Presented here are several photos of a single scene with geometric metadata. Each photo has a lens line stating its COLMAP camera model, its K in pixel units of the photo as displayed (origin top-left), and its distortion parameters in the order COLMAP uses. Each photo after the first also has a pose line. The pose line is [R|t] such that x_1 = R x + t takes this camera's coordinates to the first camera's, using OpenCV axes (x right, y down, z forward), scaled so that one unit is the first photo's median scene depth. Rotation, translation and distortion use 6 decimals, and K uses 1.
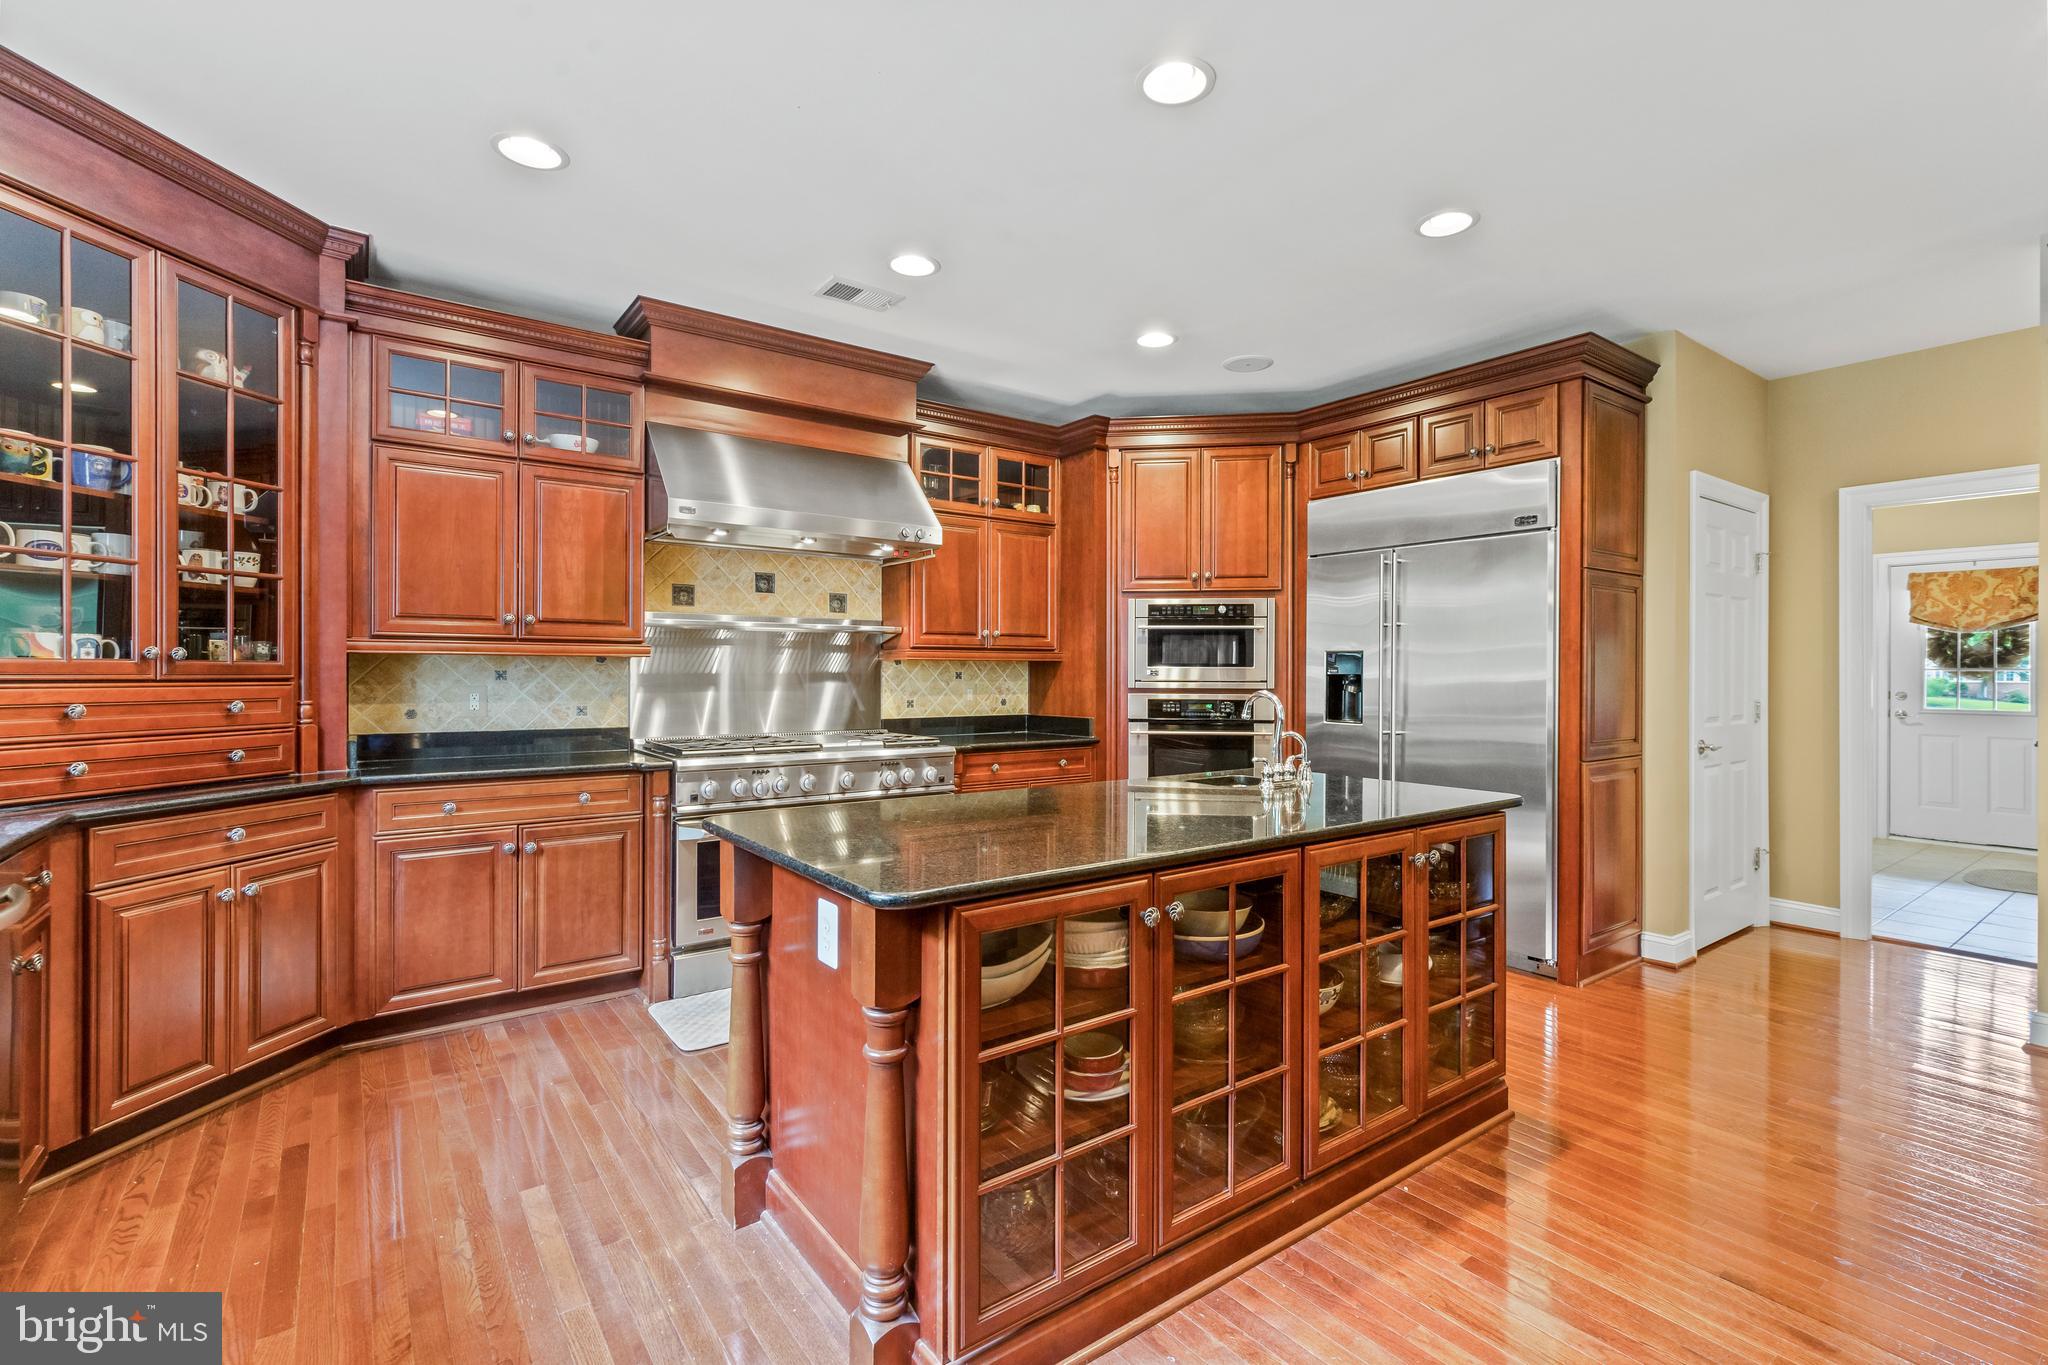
lens RADIAL K [[928.8, 0, 1024.0], [0, 928.8, 682.5], [0, 0, 1]] dist [0.001150, -0.000181]
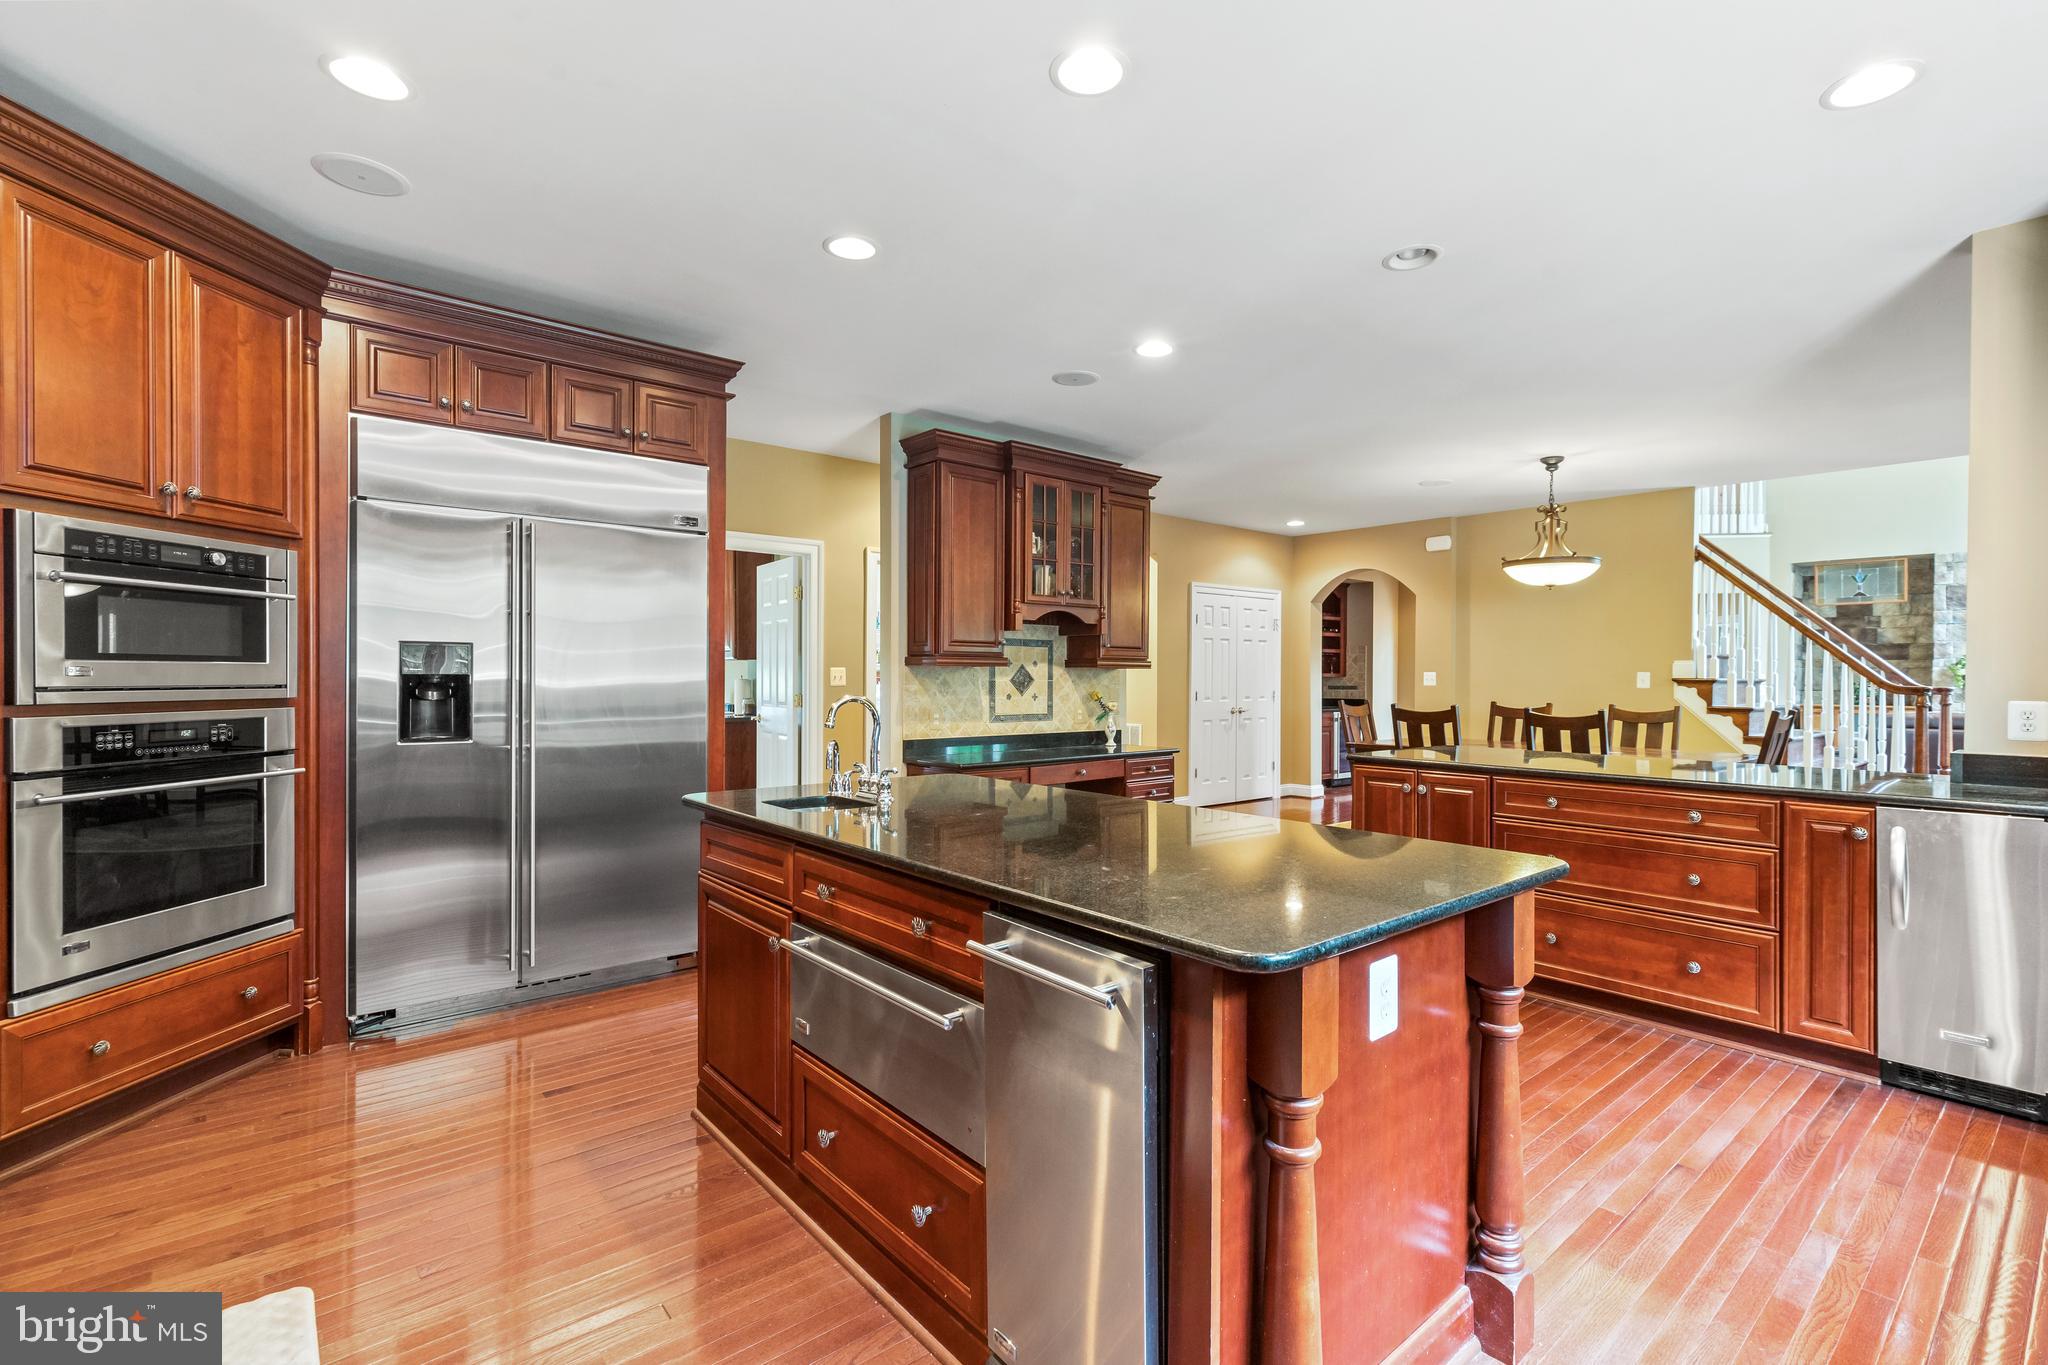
lens RADIAL K [[928.8, 0, 1024.0], [0, 928.8, 682.5], [0, 0, 1]] dist [0.001150, -0.000181]
pose [[-0.054830, -0.010510, 0.998440, -0.373095], [0.000339, 0.999944, 0.010544, -0.009913], [-0.998496, 0.000916, -0.054823, 0.546882]]
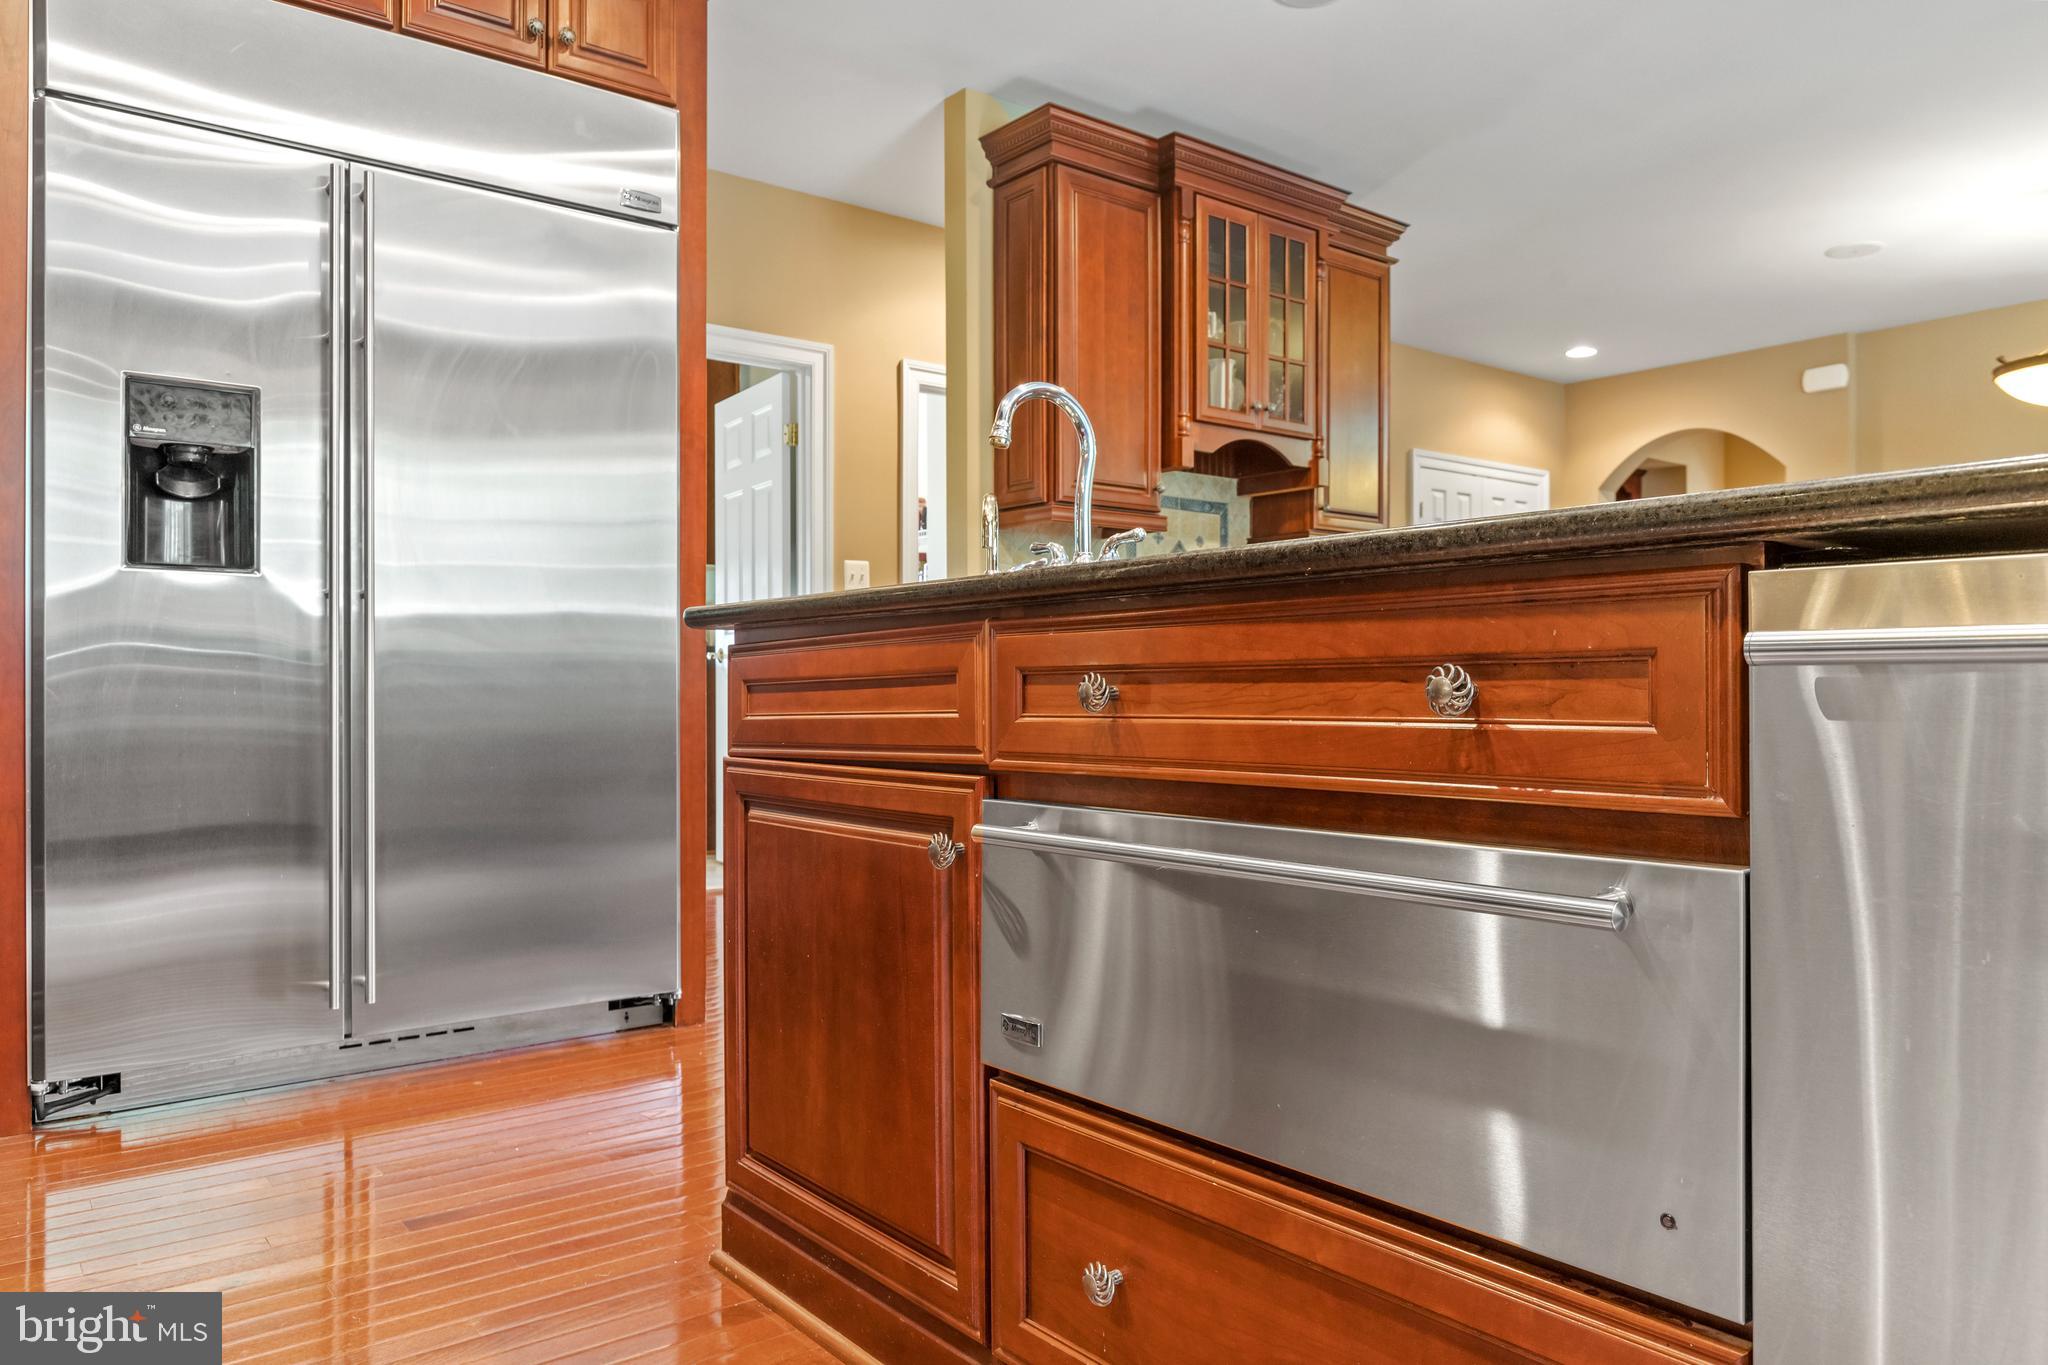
lens RADIAL K [[1394.5, 0, 1024.0], [0, 1394.5, 682.5], [0, 0, 1]] dist [-0.011931, 0.001286]
pose [[-0.027612, -0.005387, 0.999604, -0.219867], [0.006872, 0.999961, 0.005579, 0.081177], [-0.999595, 0.007023, -0.027574, 0.631354]]
